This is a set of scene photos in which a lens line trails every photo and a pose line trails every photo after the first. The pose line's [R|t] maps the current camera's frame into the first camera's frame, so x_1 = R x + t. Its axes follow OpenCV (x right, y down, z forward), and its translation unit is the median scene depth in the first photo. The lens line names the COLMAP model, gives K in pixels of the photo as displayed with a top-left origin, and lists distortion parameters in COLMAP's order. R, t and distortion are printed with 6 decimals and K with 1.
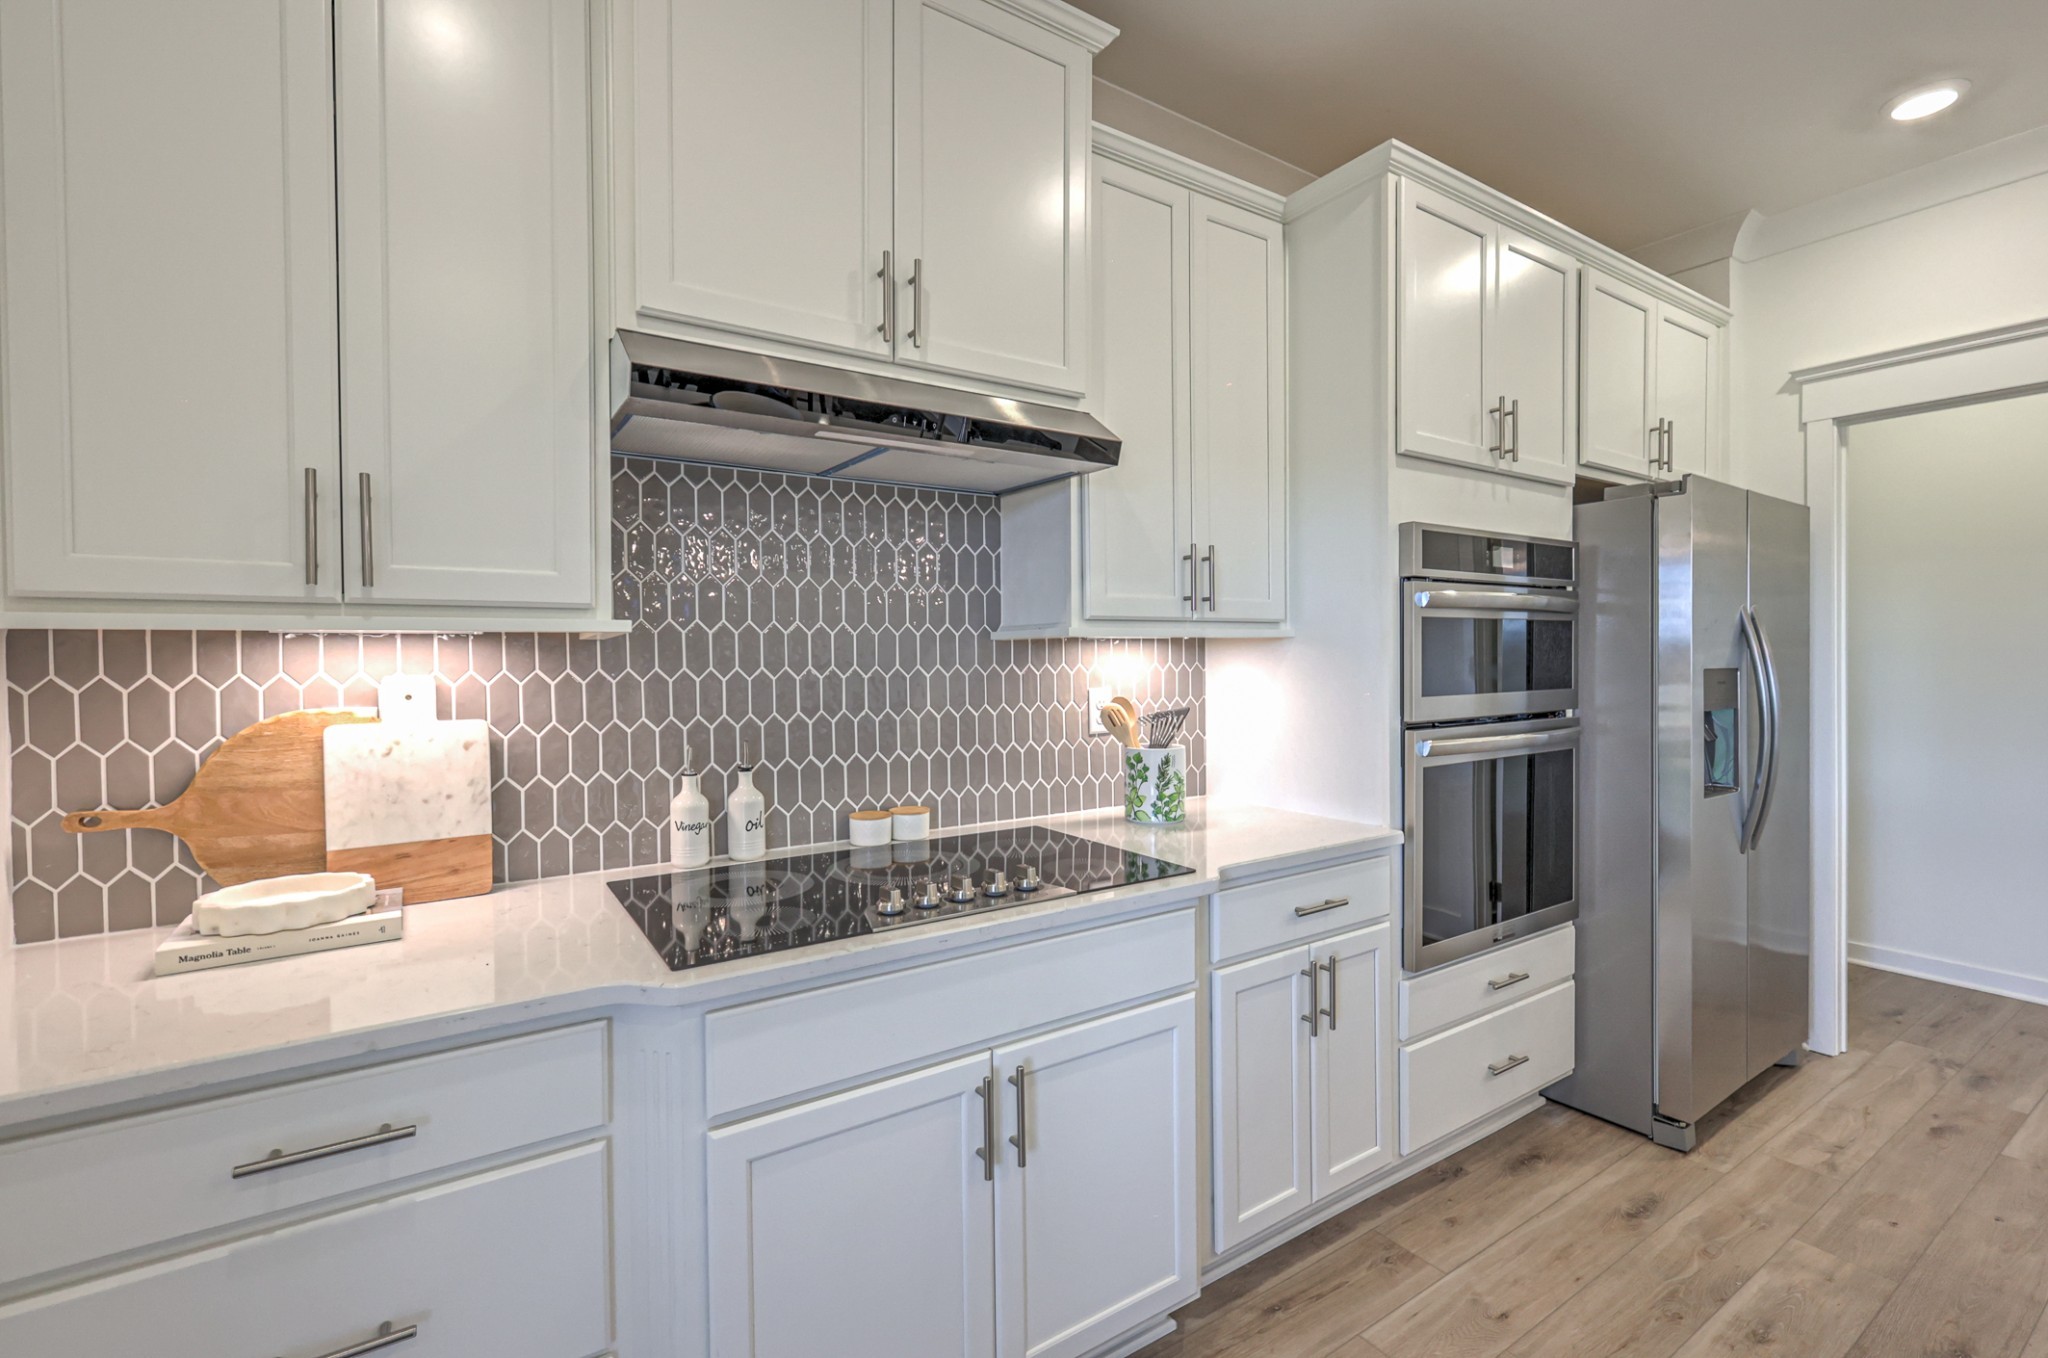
lens RADIAL K [[894.6, 0, 1029.0], [0, 894.6, 669.2], [0, 0, 1]] dist [0.001367, 0.000098]
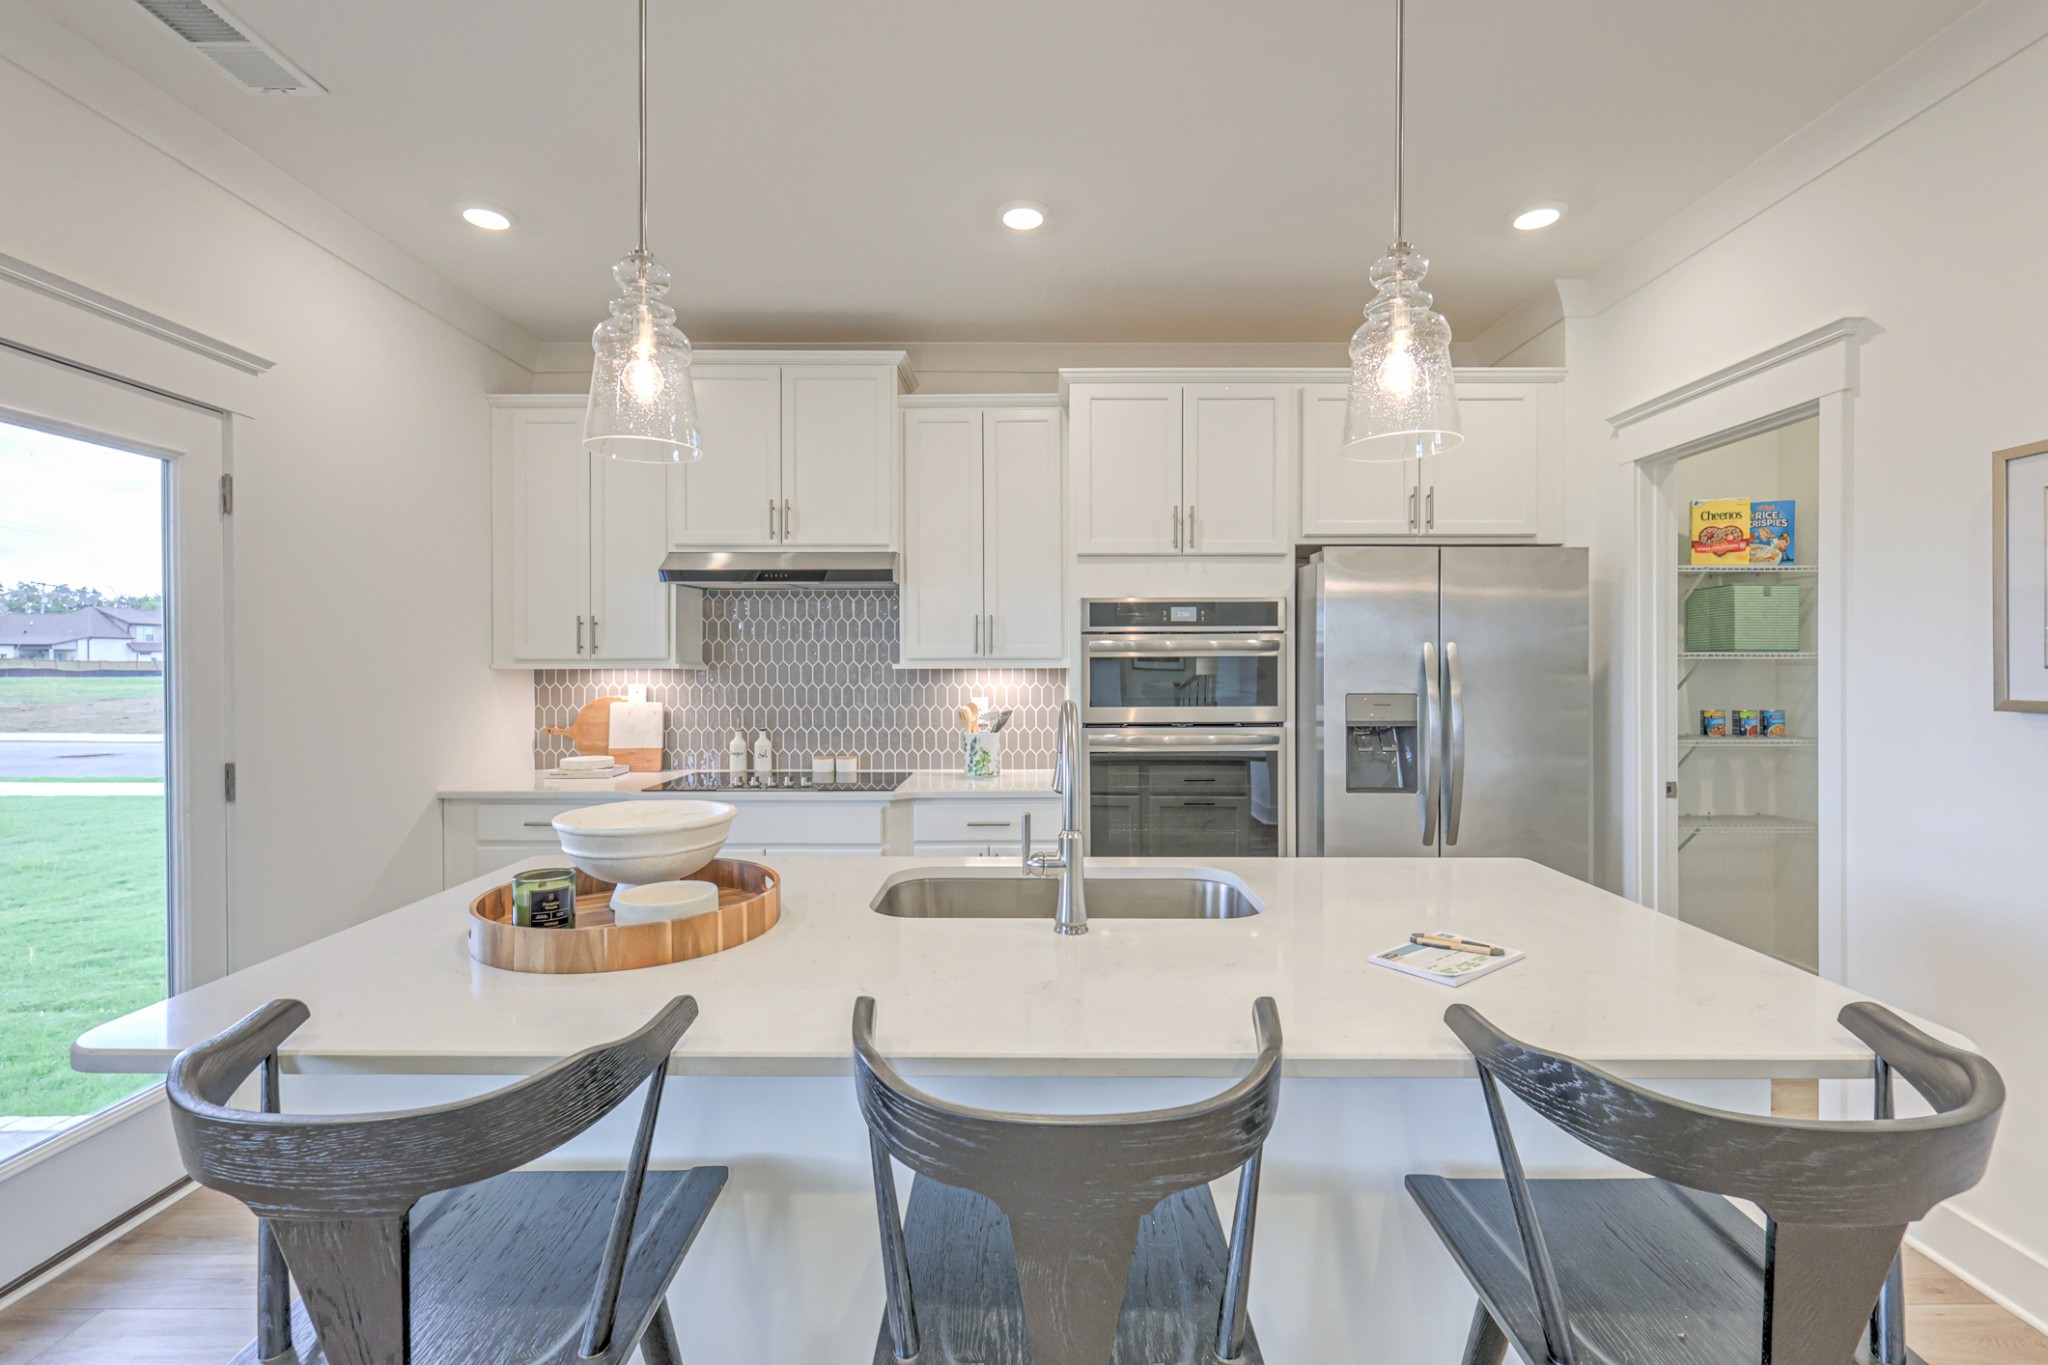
lens RADIAL K [[885.1, 0, 1026.3], [0, 885.1, 668.2], [0, 0, 1]] dist [-0.003718, -0.000331]
pose [[0.832334, 0.006638, -0.554235, 1.415121], [-0.012626, 0.999896, -0.006987, -0.030337], [0.554131, 0.012813, 0.832331, -0.430898]]
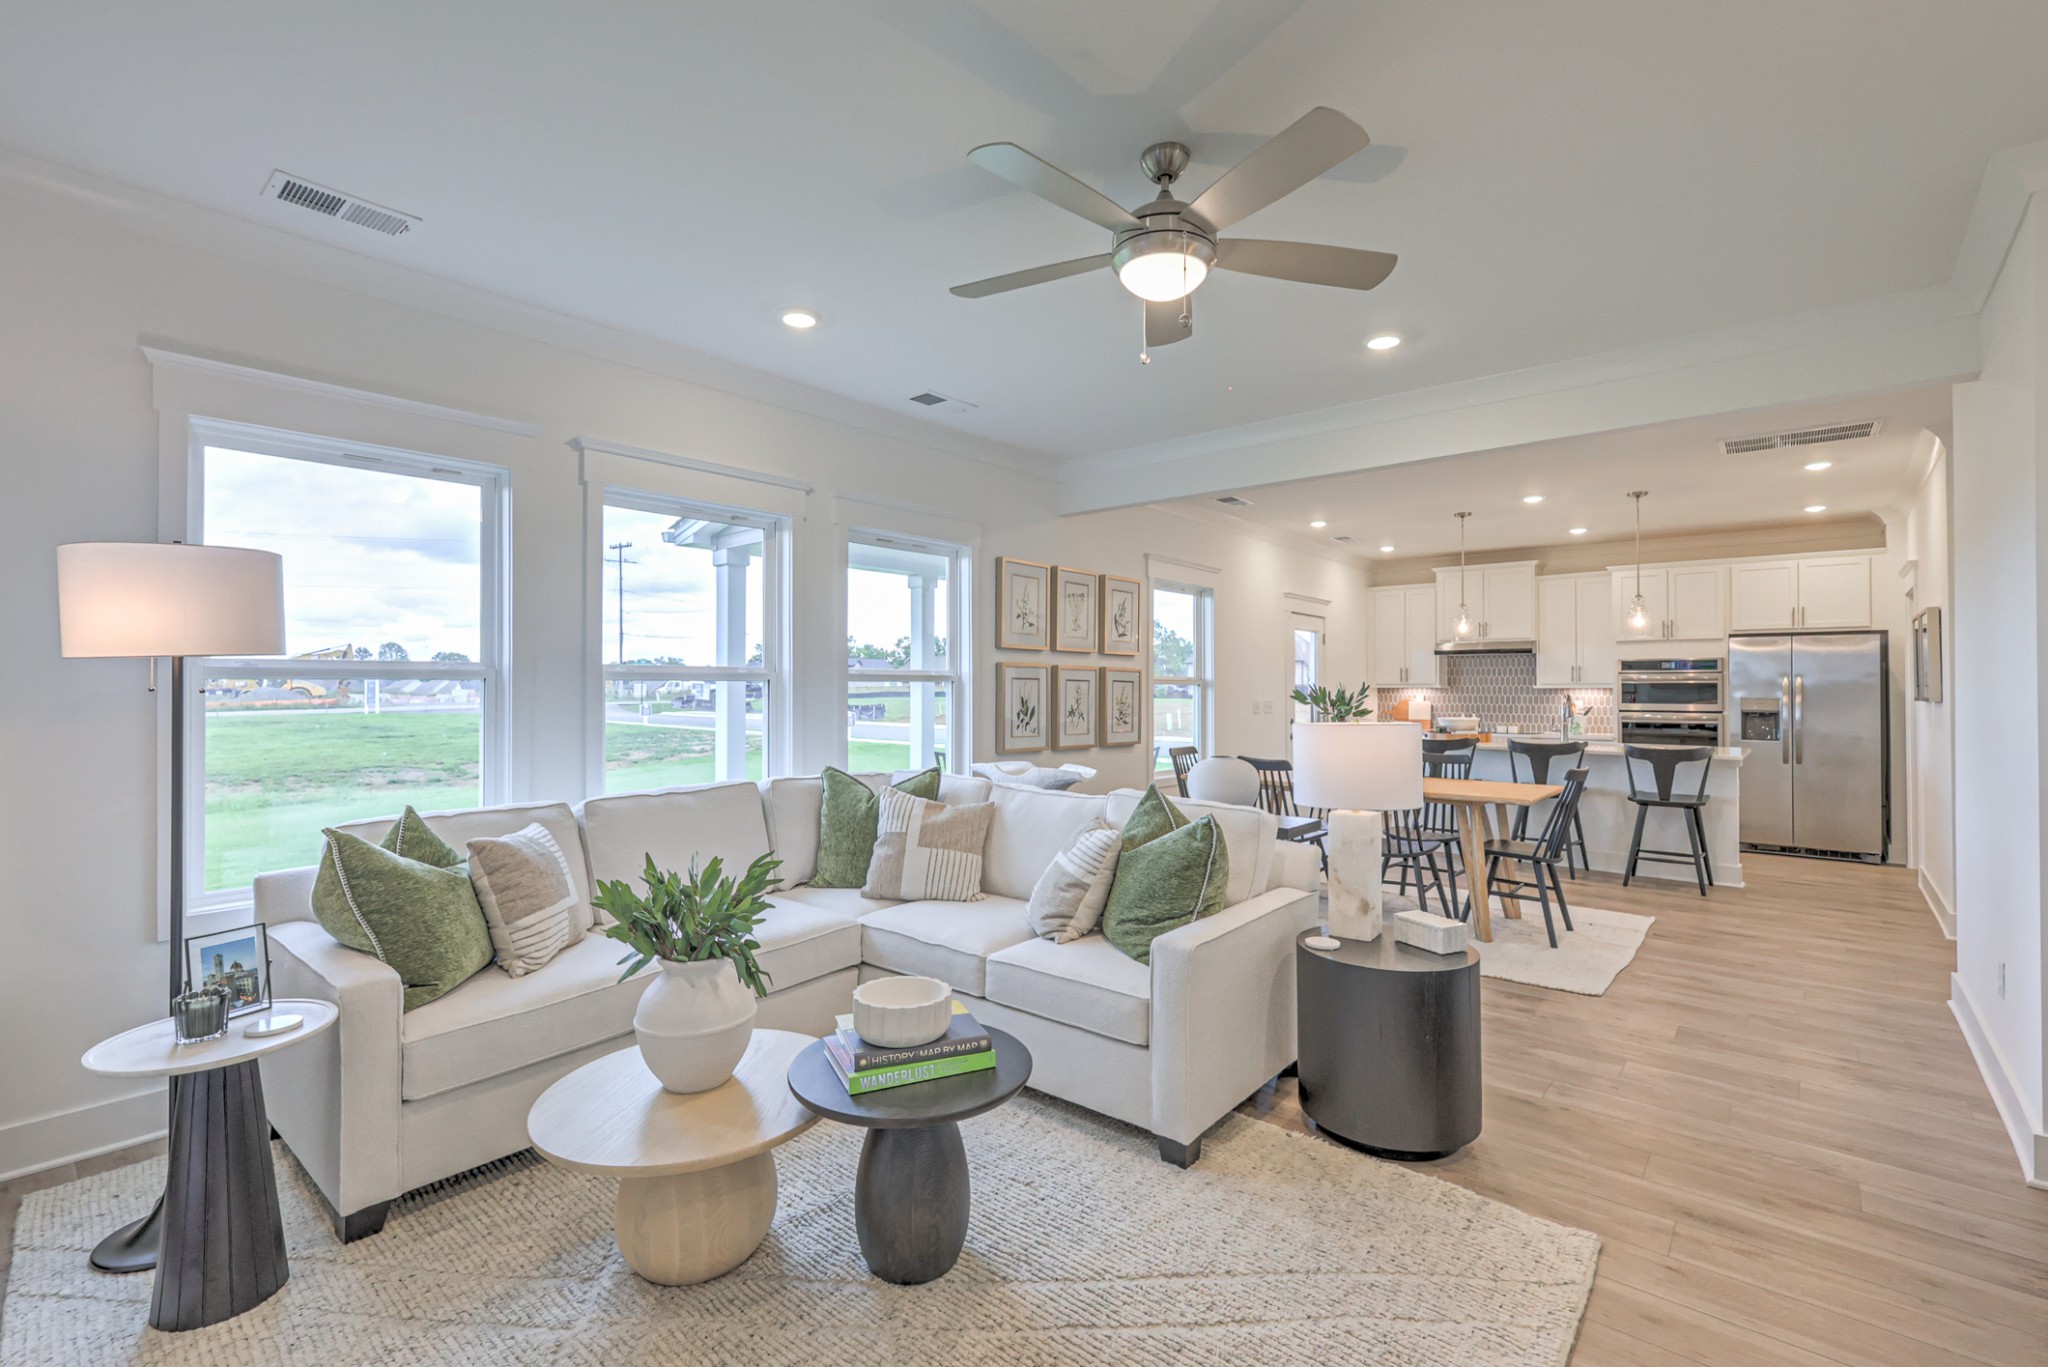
lens RADIAL K [[914.4, 0, 1052.7], [0, 914.4, 686.3], [0, 0, 1]] dist [0.026380, 0.000003]
pose [[0.298774, 0.003640, -0.954317, 4.118002], [-0.021135, 0.999773, -0.002803, 0.021788], [0.954090, 0.021007, 0.298783, -2.985875]]
